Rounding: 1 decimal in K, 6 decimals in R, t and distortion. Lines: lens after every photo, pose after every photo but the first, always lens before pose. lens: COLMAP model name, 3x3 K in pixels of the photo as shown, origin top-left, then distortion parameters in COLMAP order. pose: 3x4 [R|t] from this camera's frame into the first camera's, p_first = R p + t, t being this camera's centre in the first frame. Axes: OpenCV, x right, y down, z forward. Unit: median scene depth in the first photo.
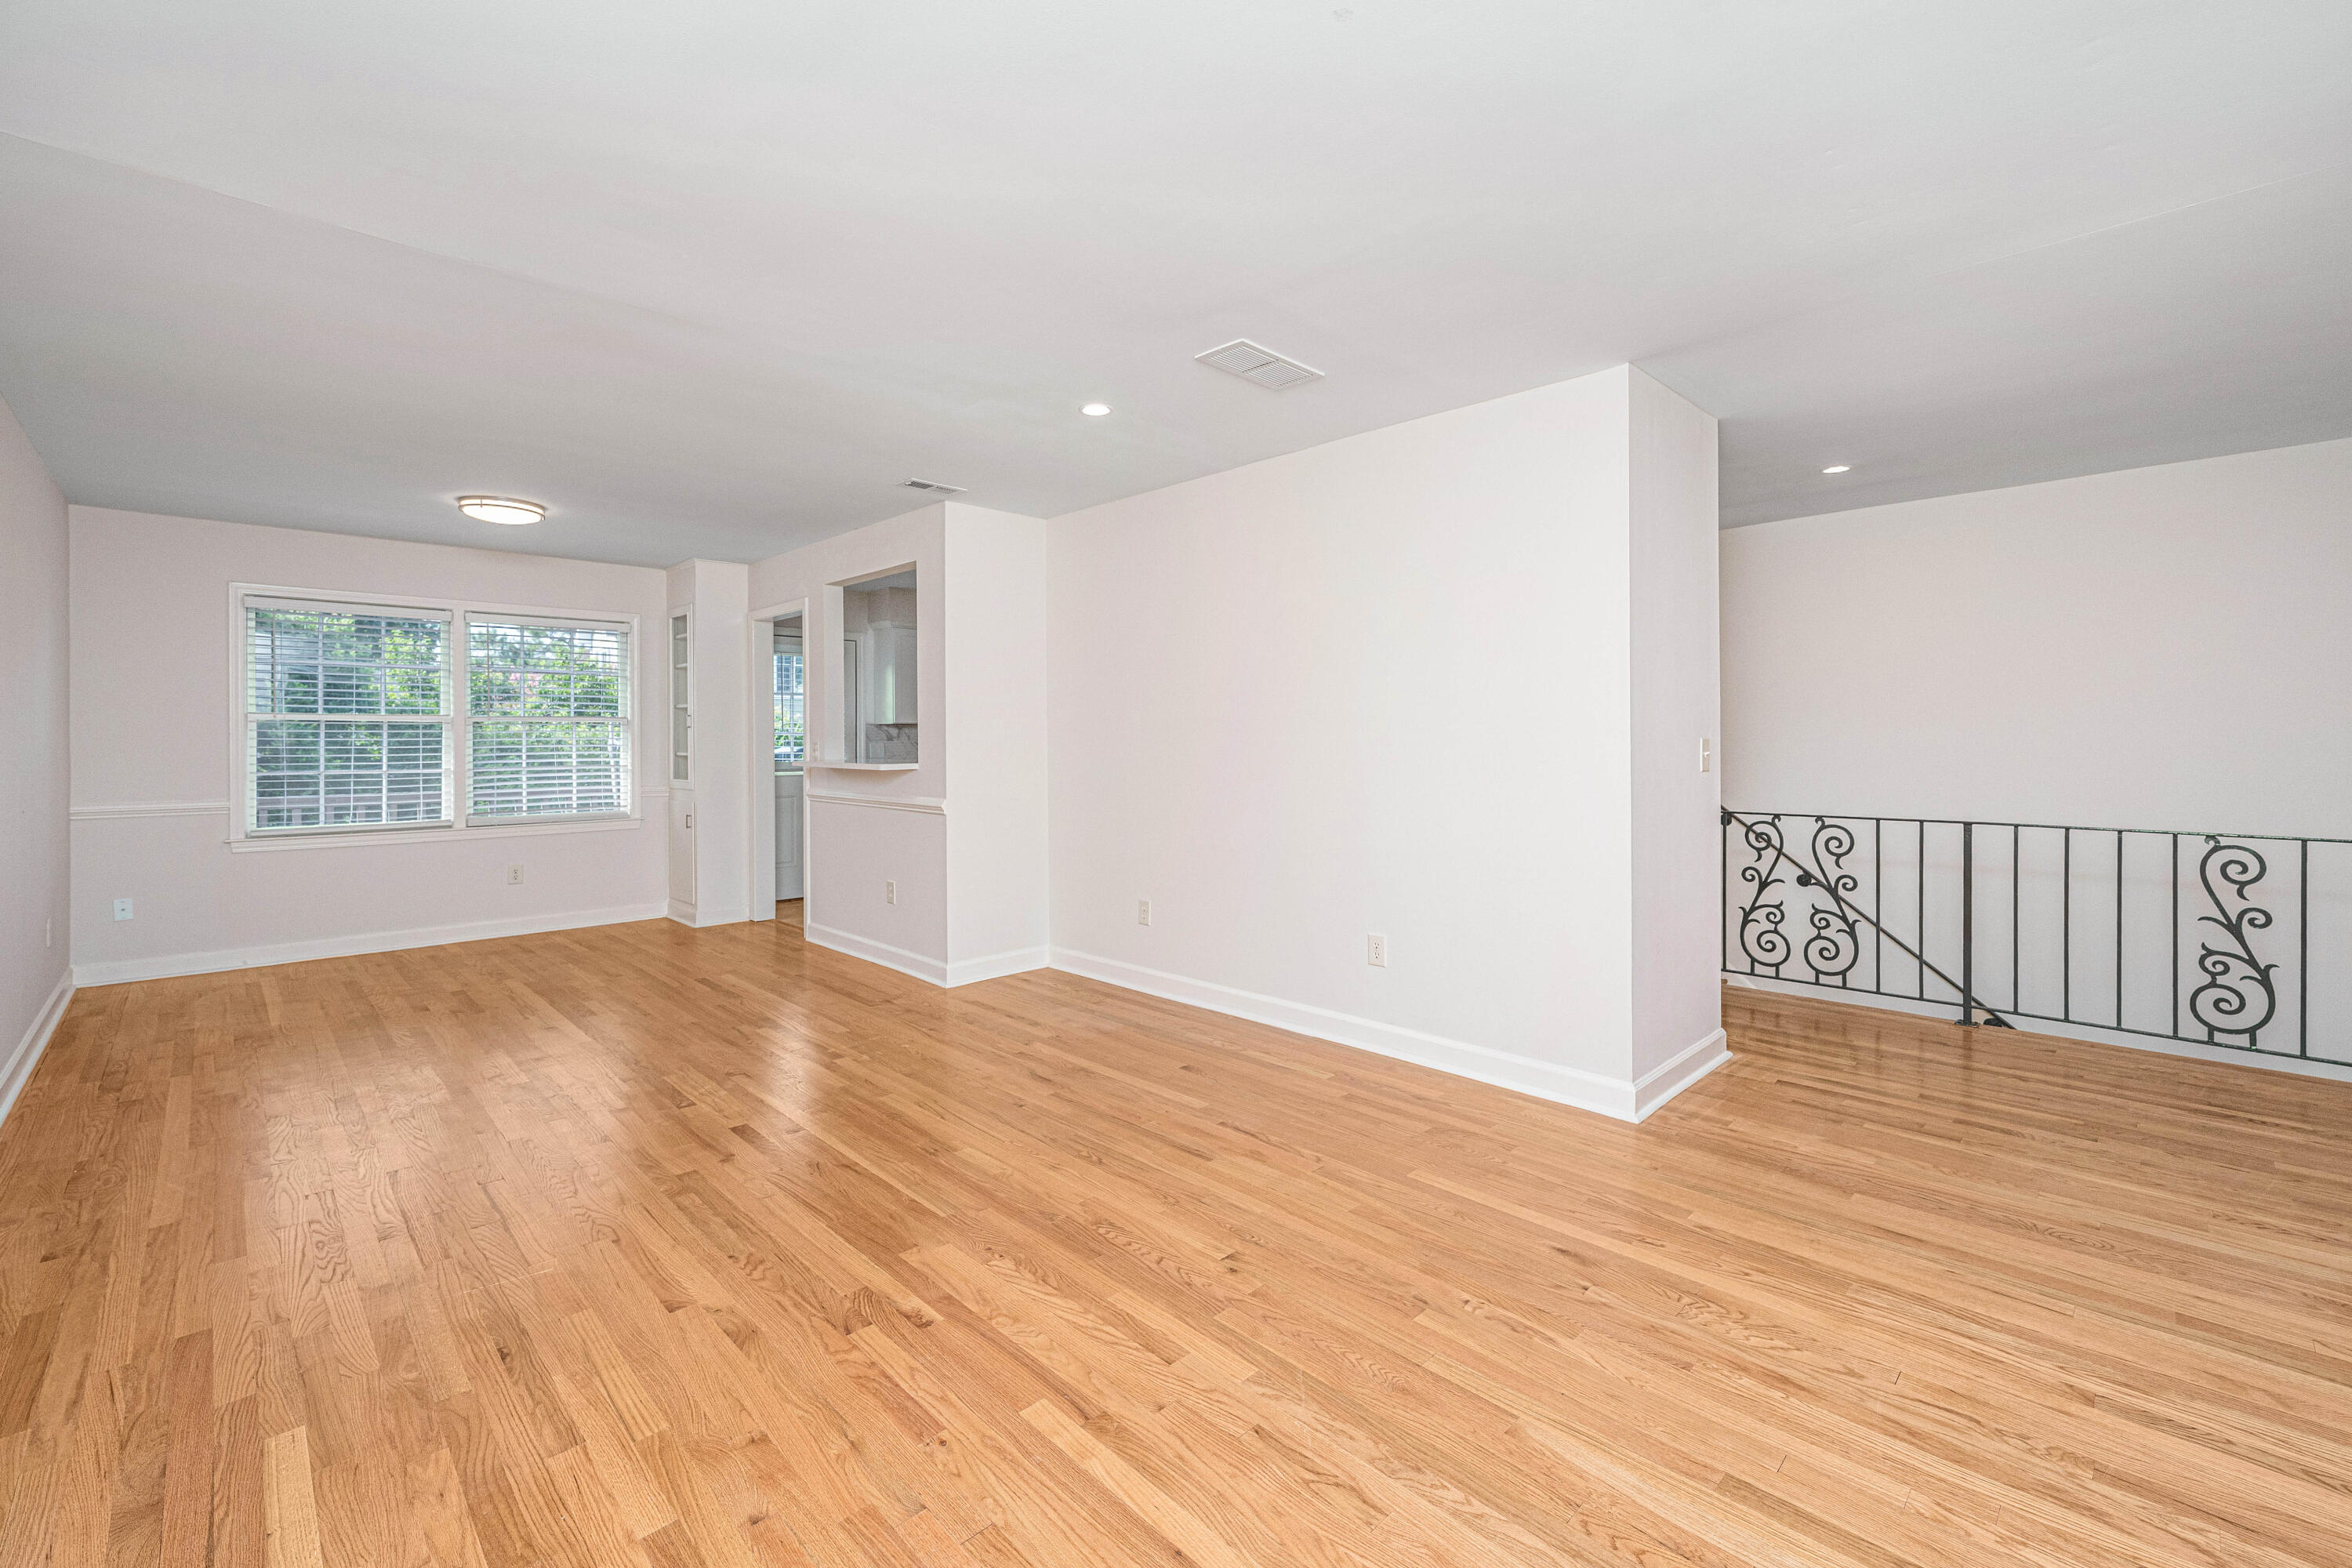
lens RADIAL K [[968.2, 0, 1178.1], [0, 968.2, 750.7], [0, 0, 1]] dist [-0.001038, 0.000016]
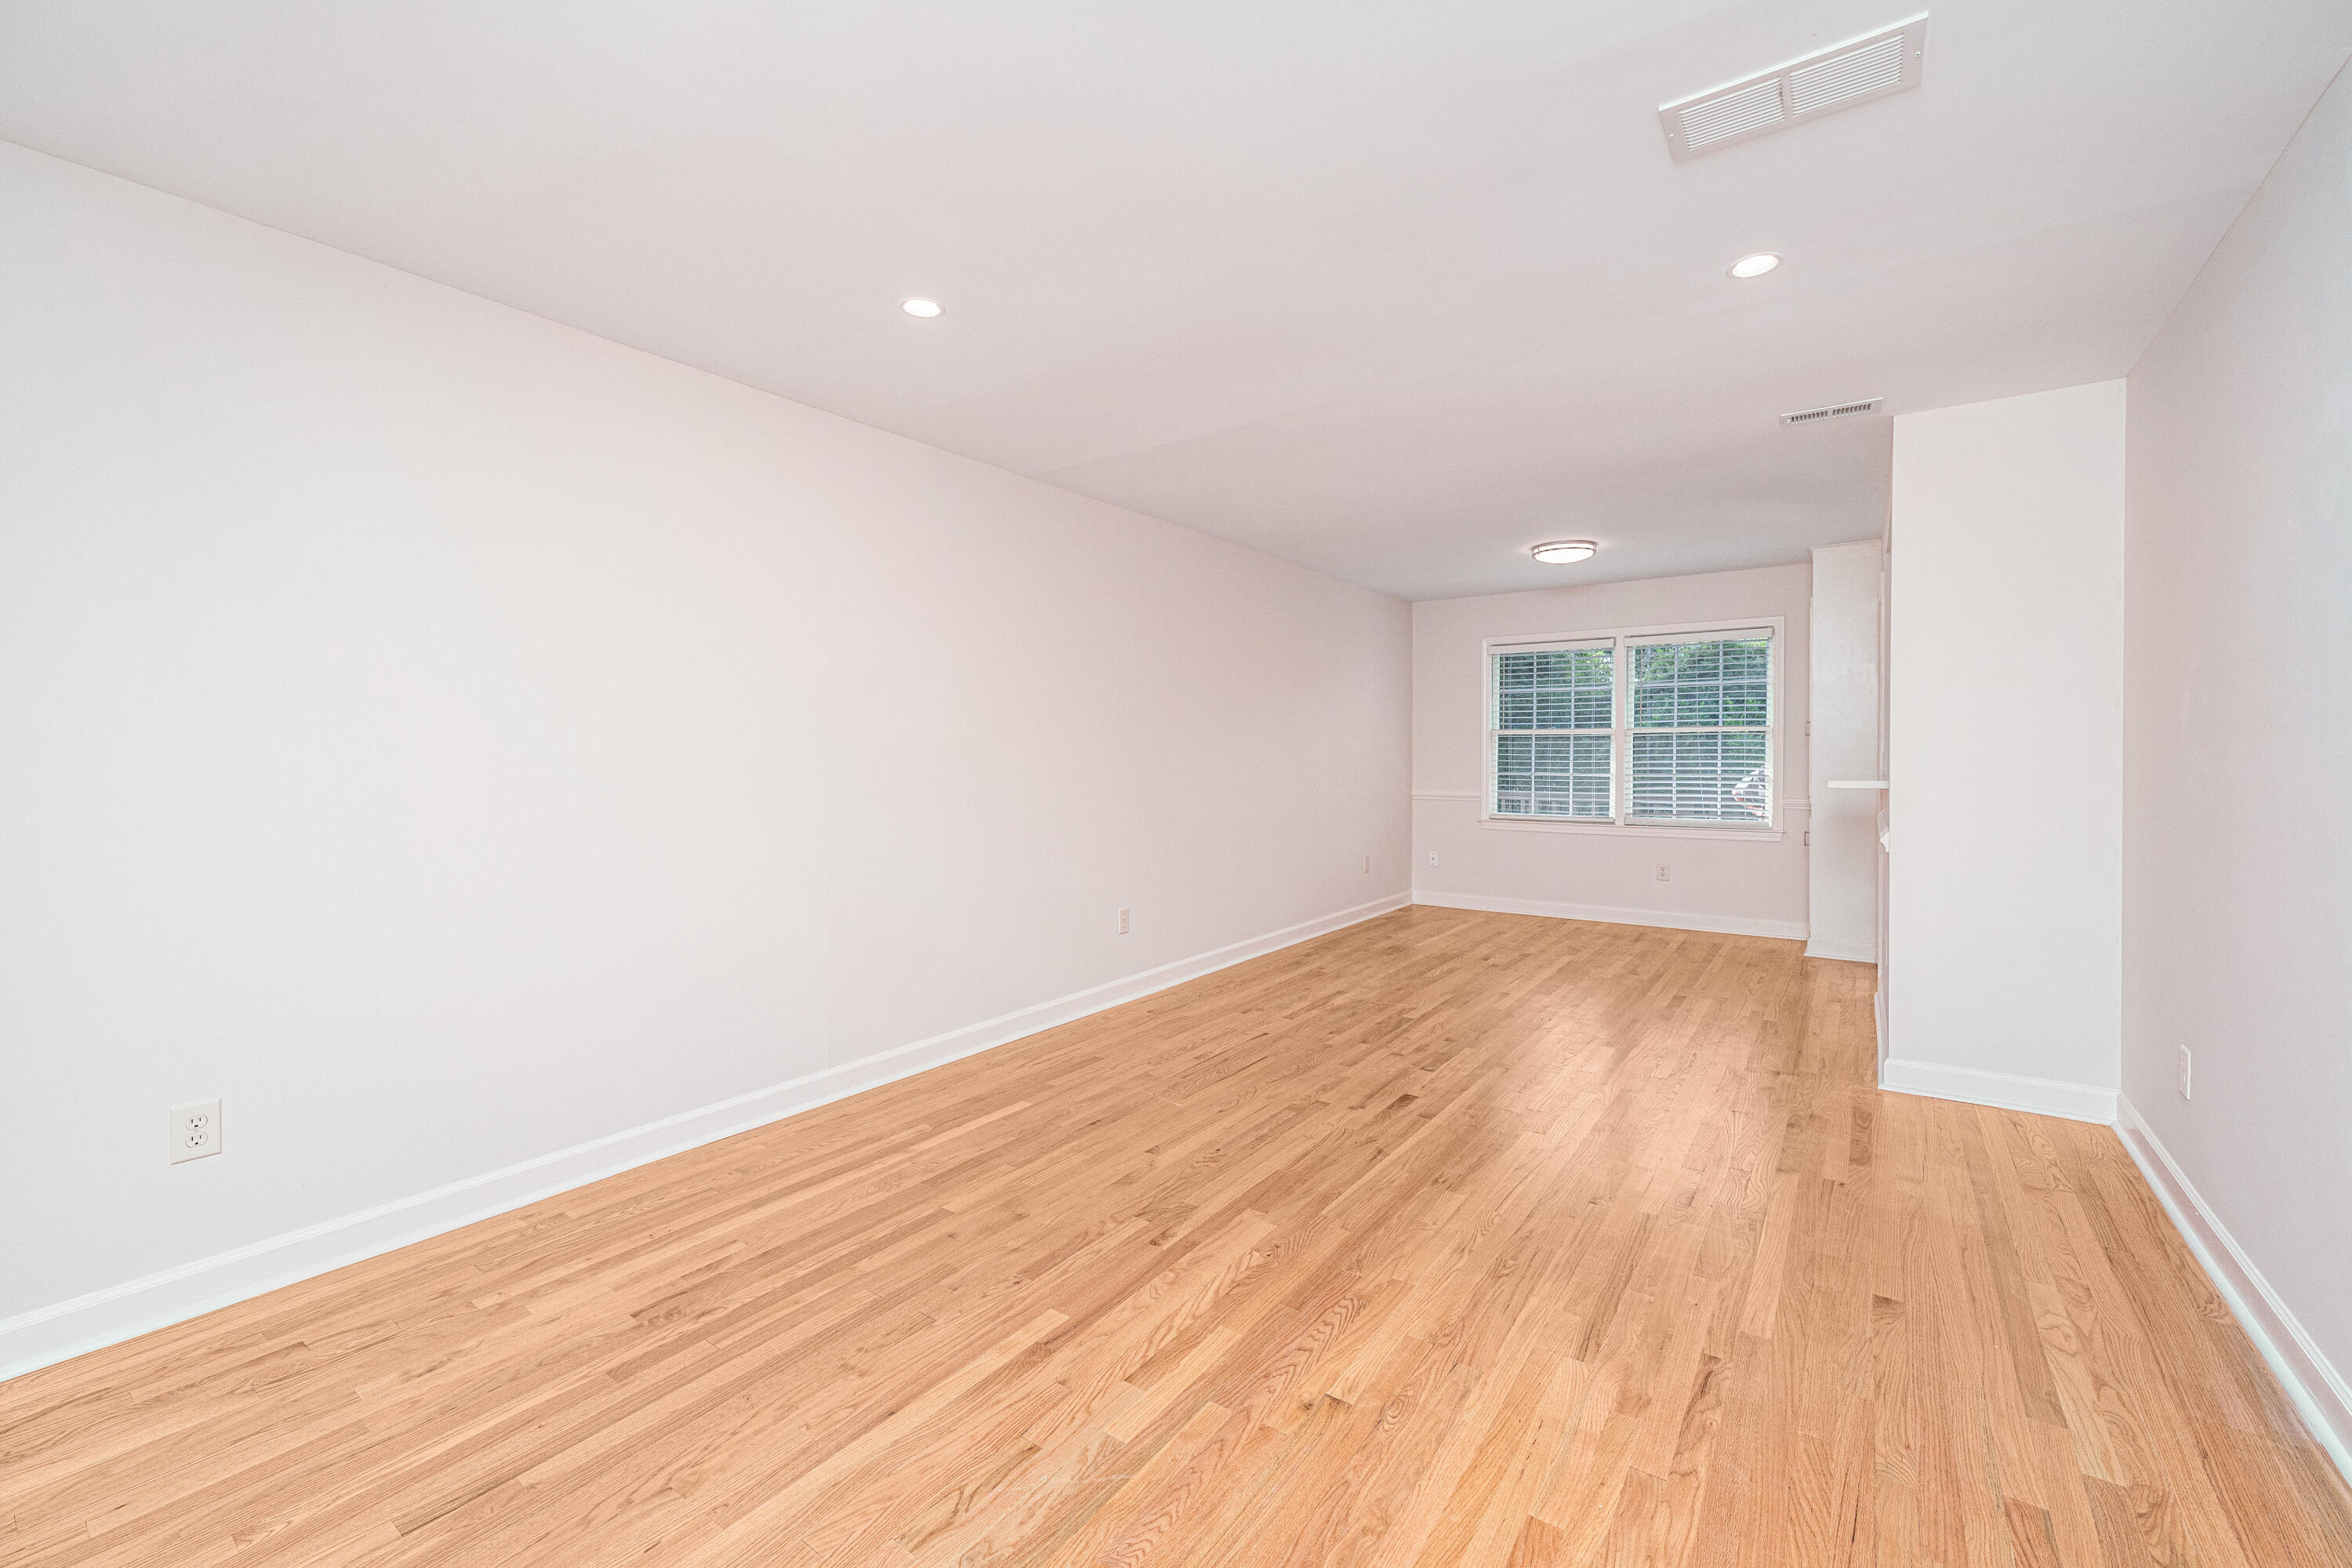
lens RADIAL K [[968.2, 0, 1178.1], [0, 968.2, 750.7], [0, 0, 1]] dist [-0.001038, 0.000016]
pose [[0.170149, 0.001476, -0.985417, 0.739469], [-0.009710, 0.999953, -0.000179, -0.009543], [0.985371, 0.009599, 0.170155, 0.663272]]
